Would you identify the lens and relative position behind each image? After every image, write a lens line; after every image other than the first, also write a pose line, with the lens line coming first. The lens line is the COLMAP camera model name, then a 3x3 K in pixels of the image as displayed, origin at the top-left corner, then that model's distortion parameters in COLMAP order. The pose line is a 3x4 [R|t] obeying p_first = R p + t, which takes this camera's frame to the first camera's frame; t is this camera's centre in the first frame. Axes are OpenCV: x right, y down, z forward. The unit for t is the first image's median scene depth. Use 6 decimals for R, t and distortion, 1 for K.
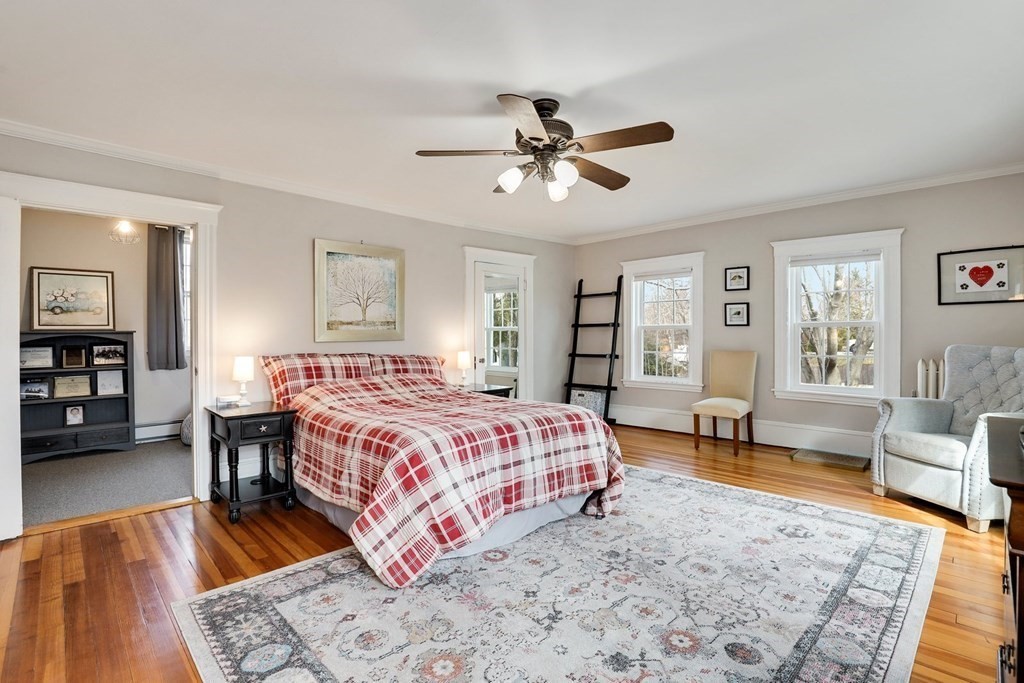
lens RADIAL K [[475.6, 0, 515.6], [0, 475.6, 337.7], [0, 0, 1]] dist [-0.028015, 0.000131]
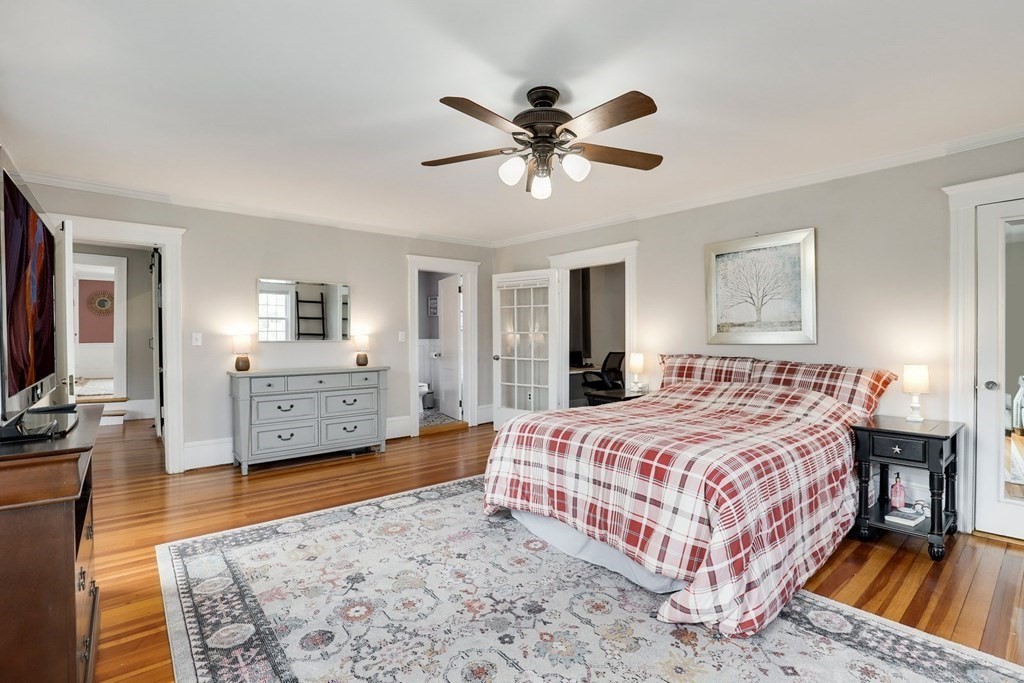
lens RADIAL K [[475.6, 0, 515.6], [0, 475.6, 337.7], [0, 0, 1]] dist [-0.028015, 0.000131]
pose [[-0.073154, 0.005596, -0.997305, 0.938538], [-0.004641, 0.999972, 0.005951, -0.012764], [0.997310, 0.005064, -0.073126, 0.945401]]
